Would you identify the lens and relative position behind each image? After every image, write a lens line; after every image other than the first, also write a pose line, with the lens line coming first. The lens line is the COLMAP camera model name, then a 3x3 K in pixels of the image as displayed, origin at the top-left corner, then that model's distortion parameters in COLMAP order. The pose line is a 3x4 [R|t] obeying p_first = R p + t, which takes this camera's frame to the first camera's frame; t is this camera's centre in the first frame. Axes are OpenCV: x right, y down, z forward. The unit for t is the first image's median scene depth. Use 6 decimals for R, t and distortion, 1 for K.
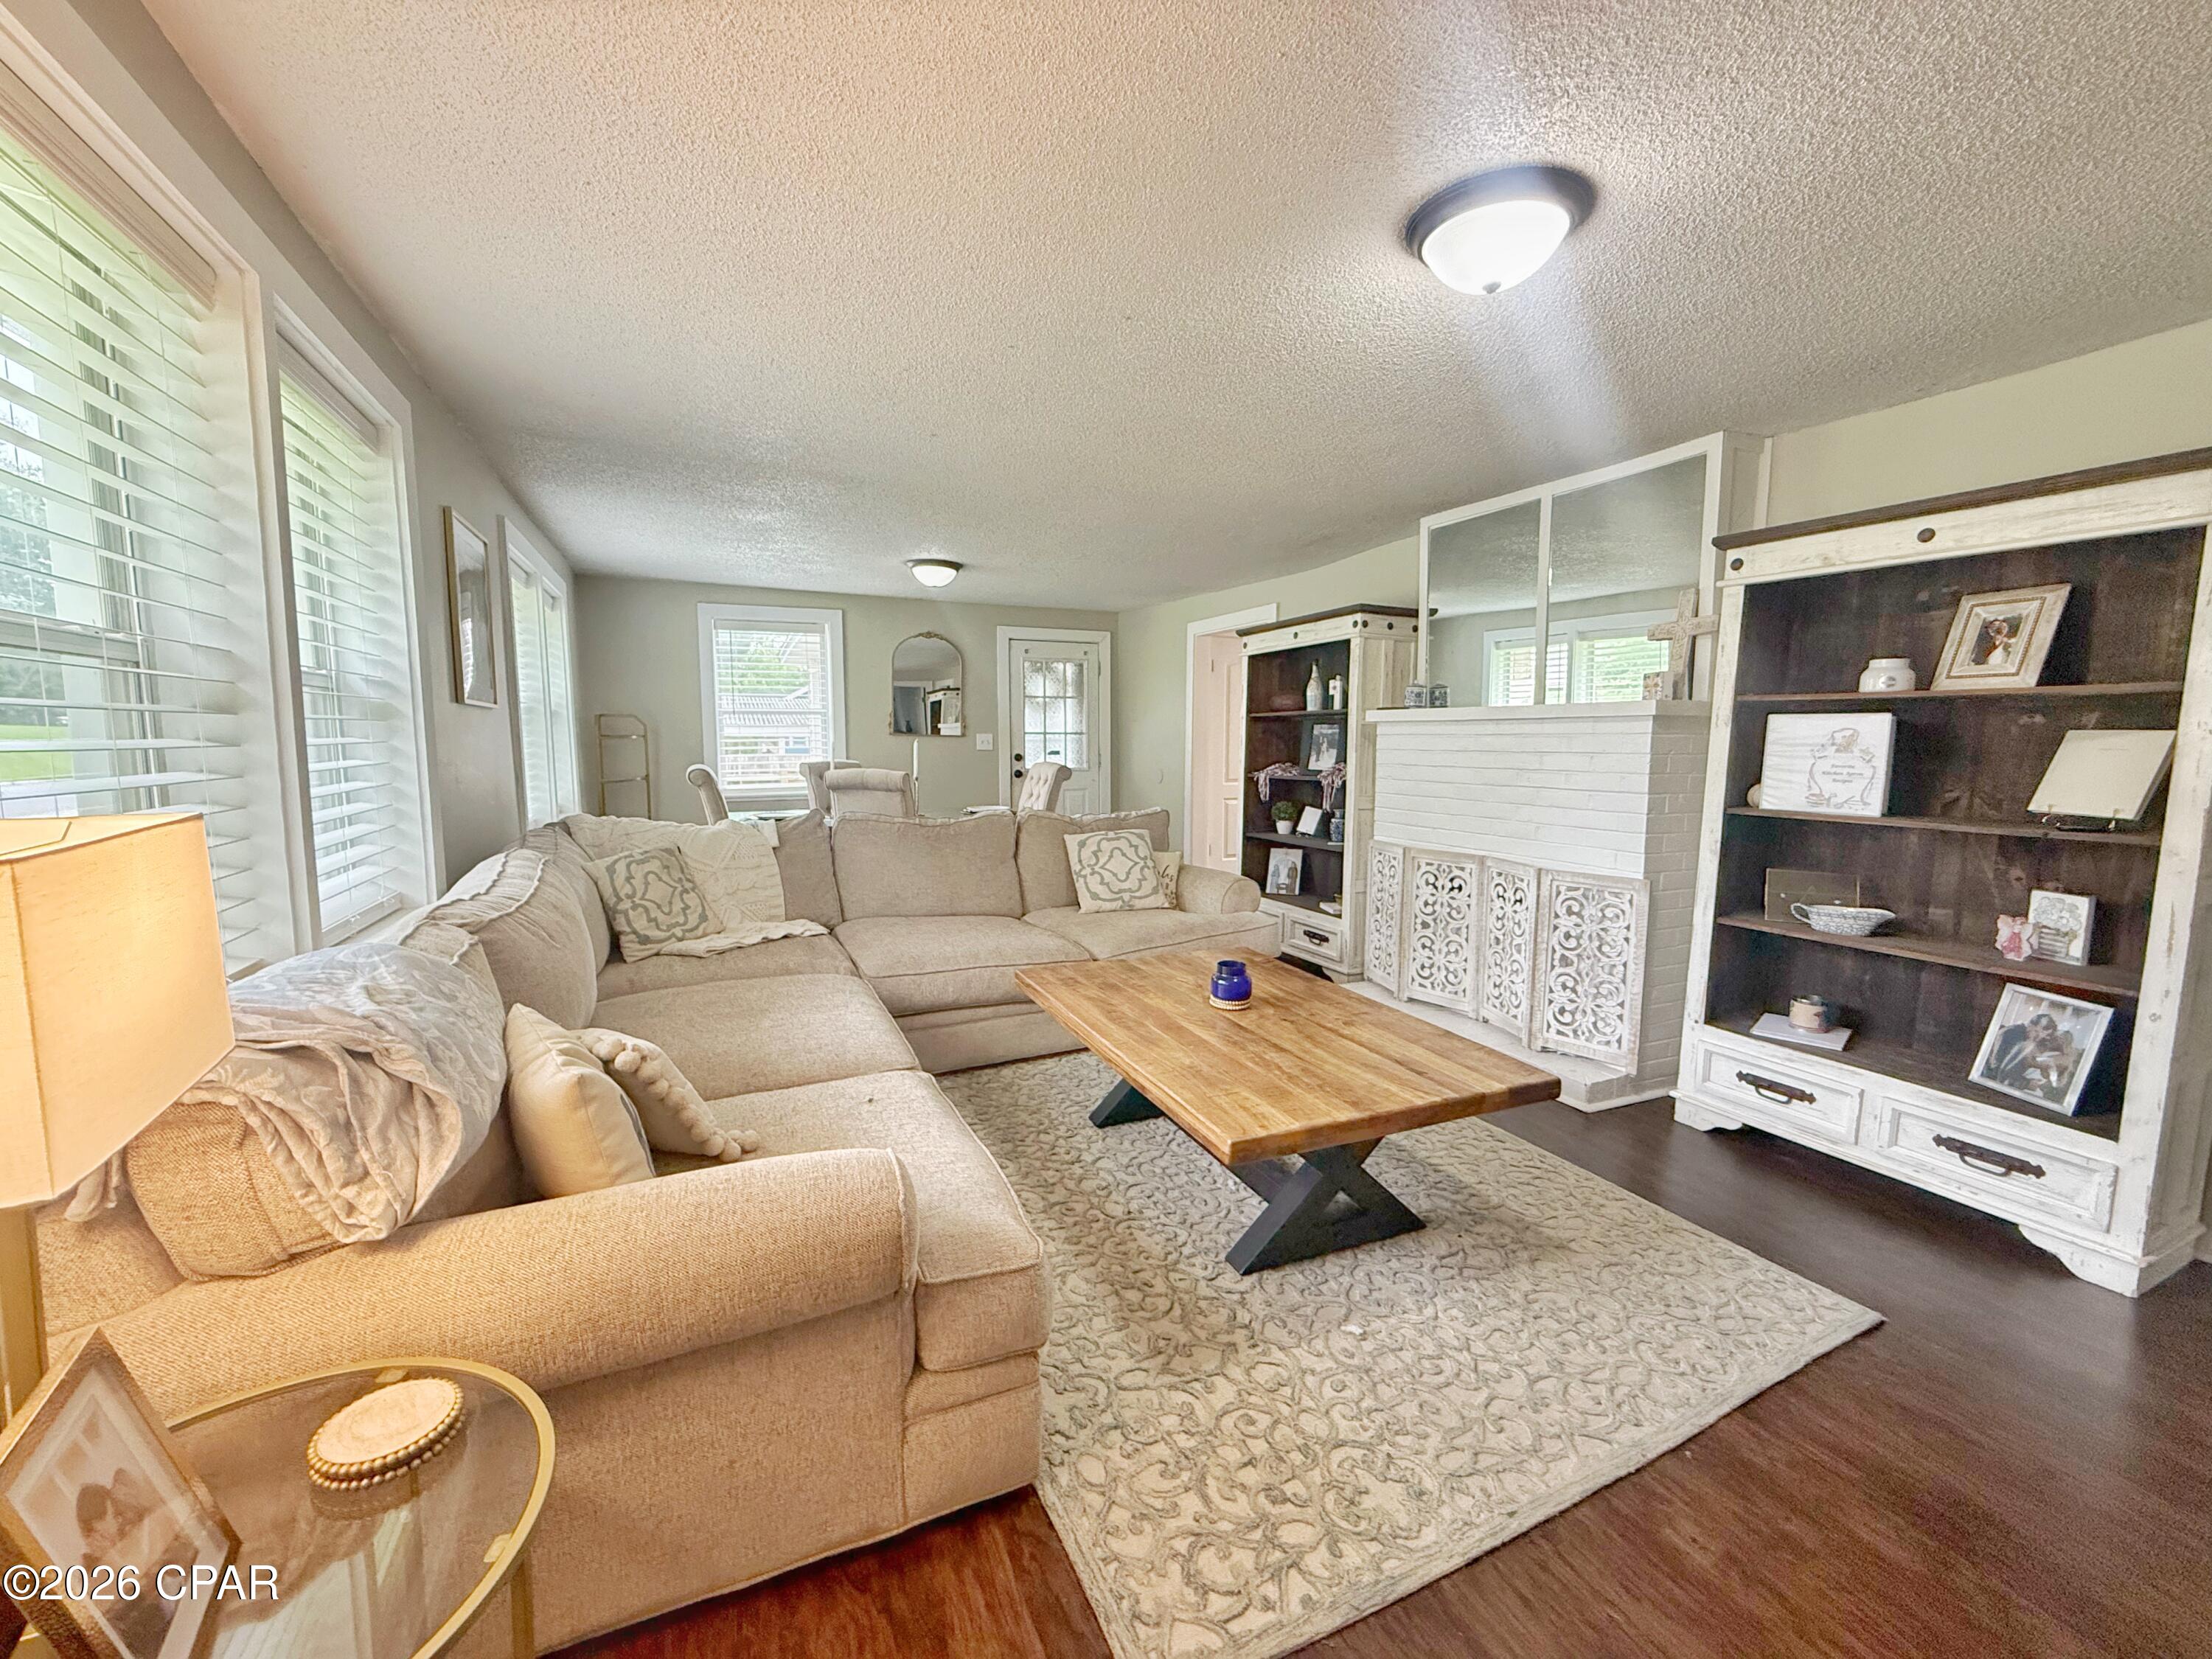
lens RADIAL K [[875.7, 0, 1104.0], [0, 875.7, 837.7], [0, 0, 1]] dist [-0.000040, 0.000153]
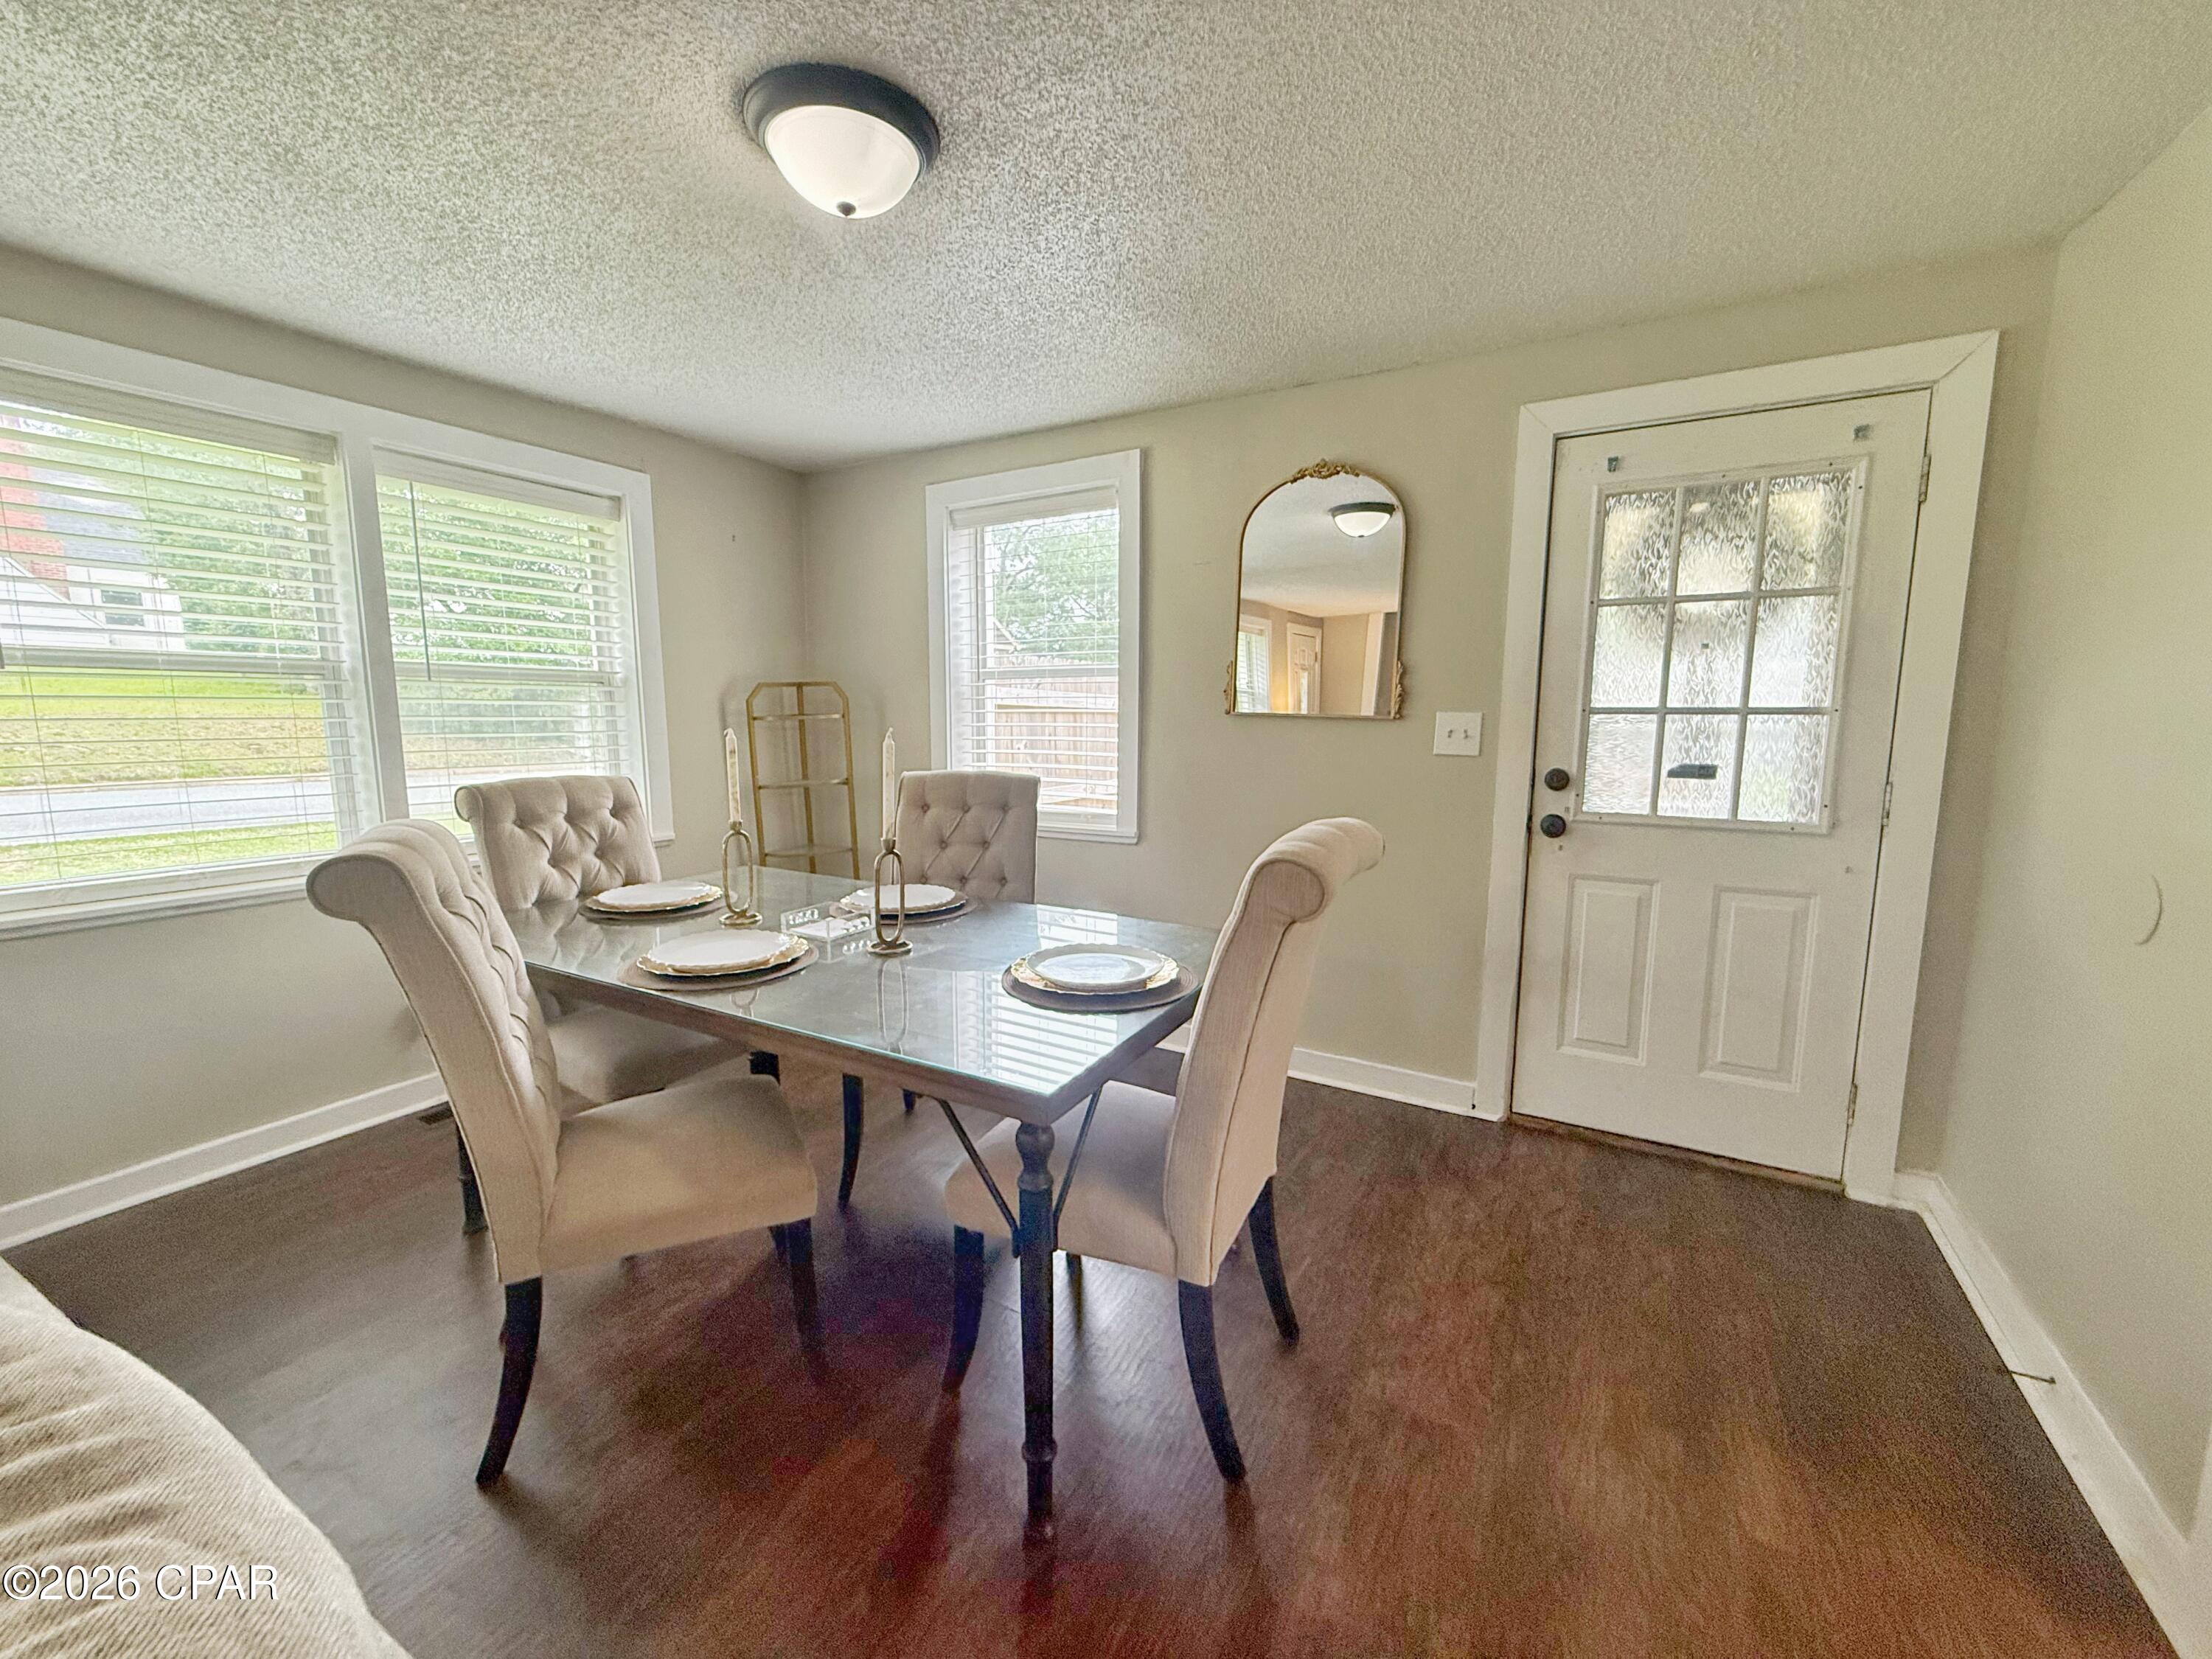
lens RADIAL K [[875.7, 0, 1084.4], [0, 875.7, 819.9], [0, 0, 1]] dist [-0.000040, 0.000153]
pose [[0.598686, 0.104905, -0.794084, 0.127100], [-0.093232, 0.993774, 0.060995, -0.145515], [0.795539, 0.037518, 0.604739, 1.168031]]
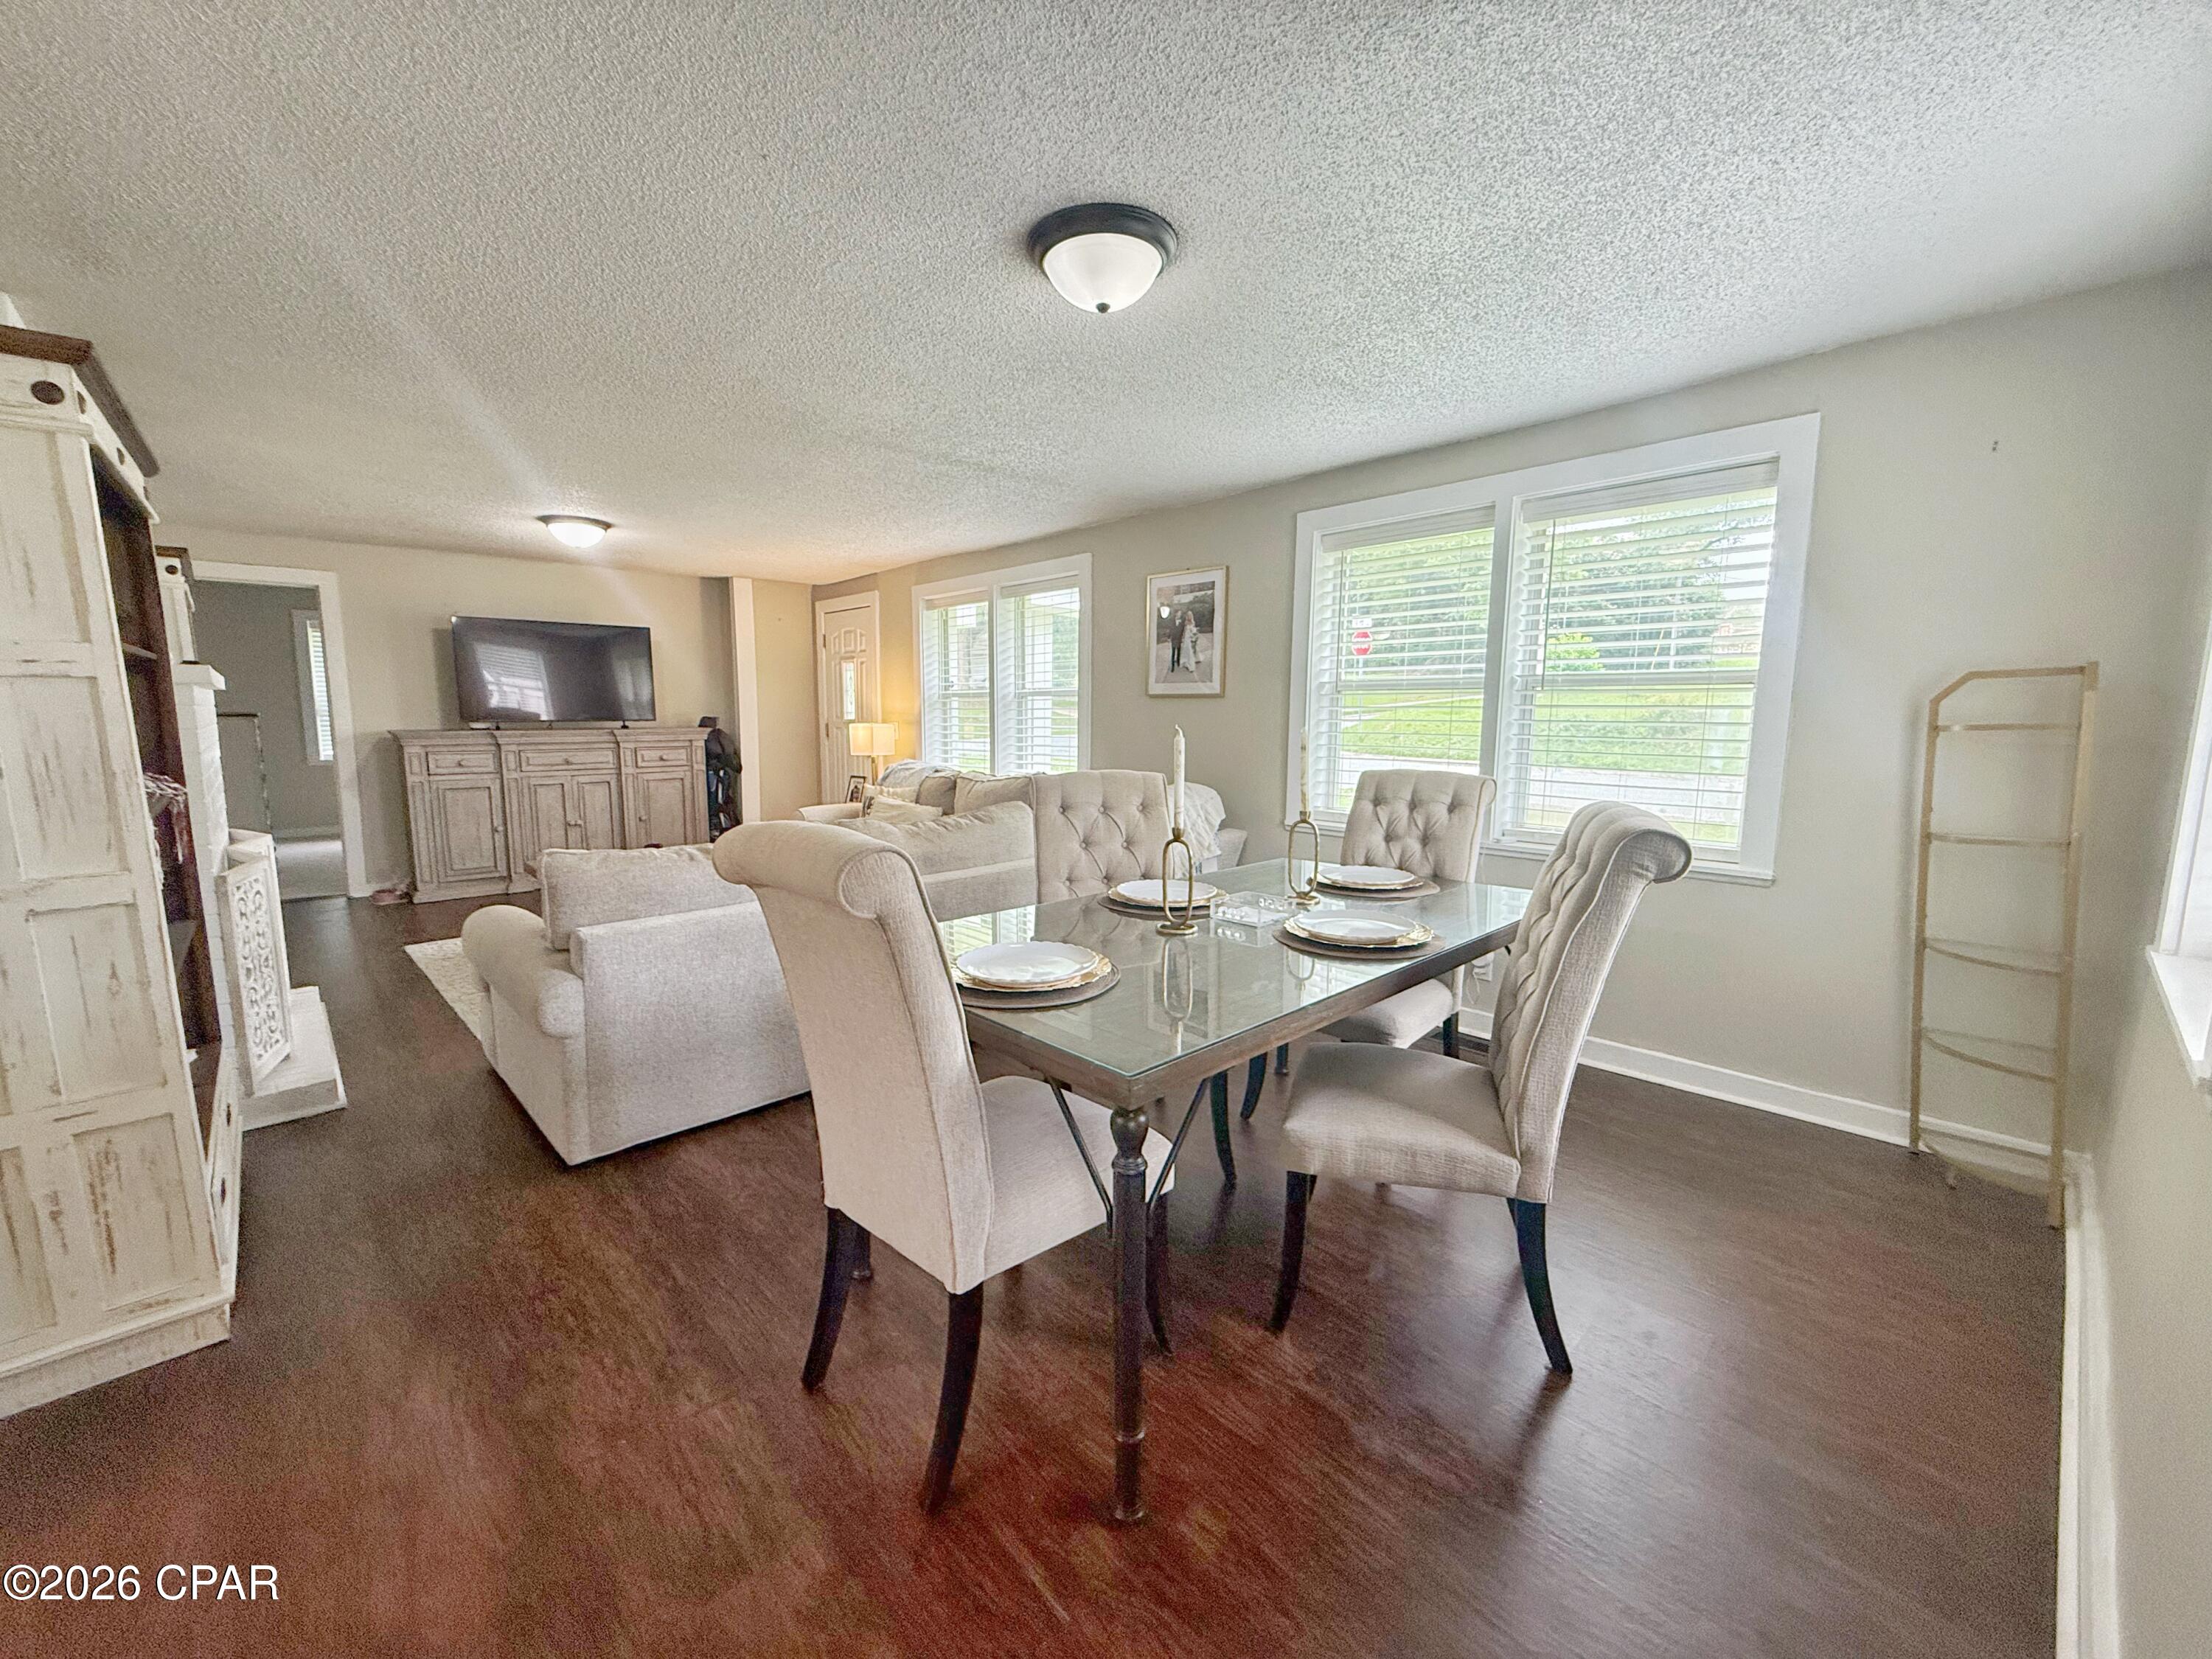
lens RADIAL K [[875.7, 0, 1104.5], [0, 875.7, 830.2], [0, 0, 1]] dist [-0.000040, 0.000153]
pose [[-0.941467, 0.033946, -0.335391, -2.897774], [-0.048578, 0.970871, 0.234627, -0.968340], [0.333586, 0.237186, -0.912394, 8.286388]]
